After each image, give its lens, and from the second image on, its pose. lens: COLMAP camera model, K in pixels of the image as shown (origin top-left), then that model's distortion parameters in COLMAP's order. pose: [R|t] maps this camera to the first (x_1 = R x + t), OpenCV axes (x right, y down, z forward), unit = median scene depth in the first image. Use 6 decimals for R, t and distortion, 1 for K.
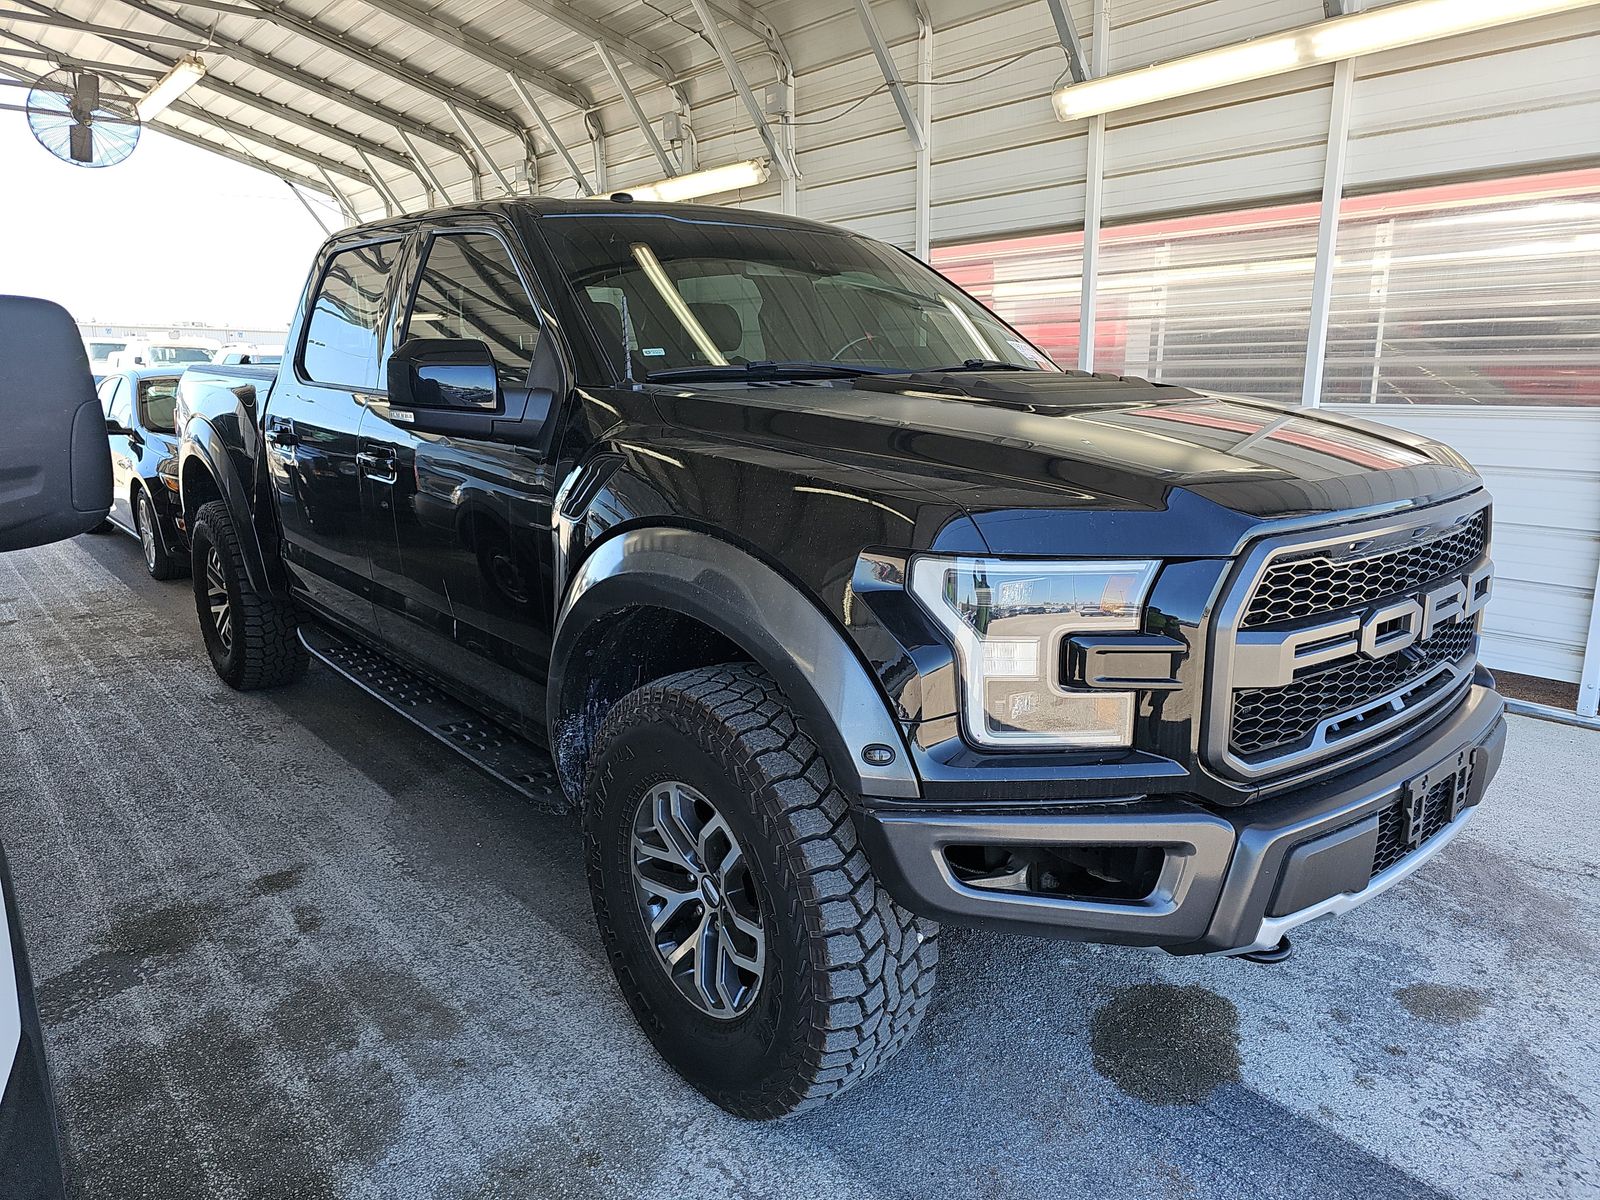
lens RADIAL K [[1036.7, 0, 800.0], [0, 1036.7, 600.0], [0, 0, 1]] dist [0.006753, -0.004519]
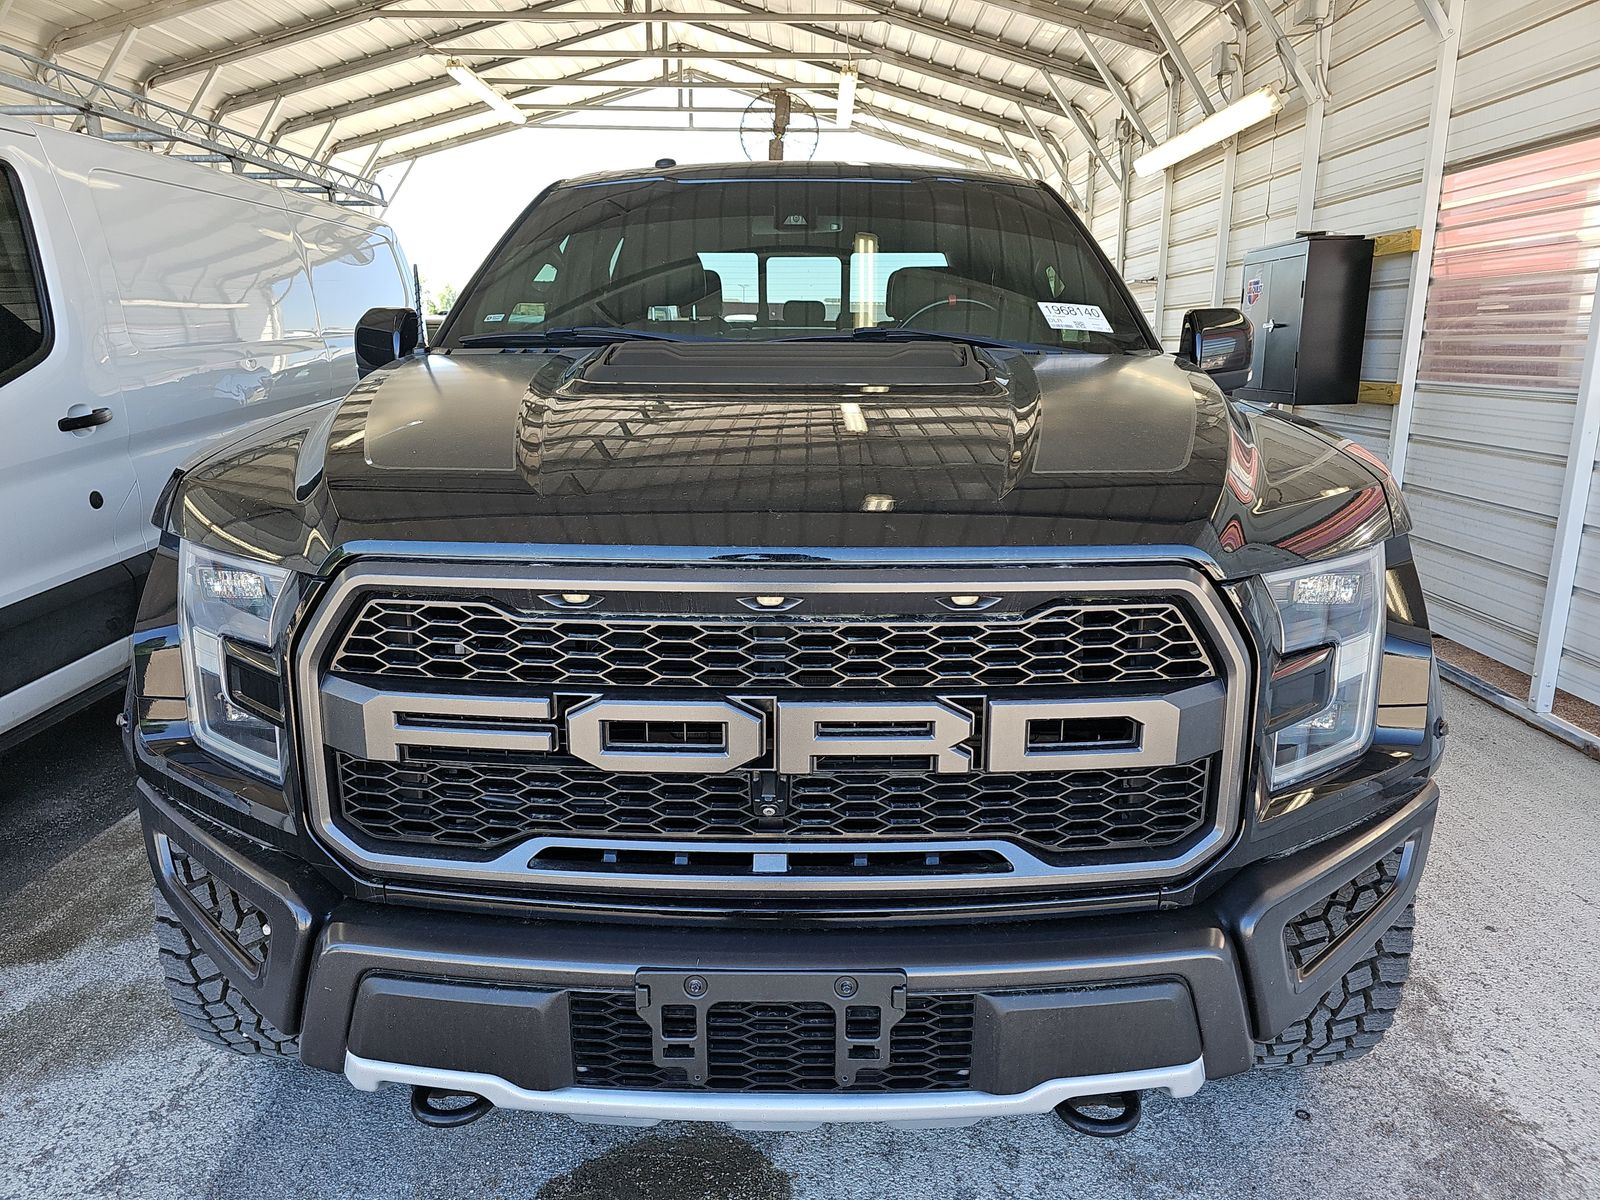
lens RADIAL K [[1036.7, 0, 800.0], [0, 1036.7, 600.0], [0, 0, 1]] dist [0.006753, -0.004519]
pose [[0.760986, 0.157711, -0.629308, 0.256147], [-0.141951, 0.986975, 0.075693, -0.029110], [0.633049, 0.031730, 0.773461, 0.136714]]
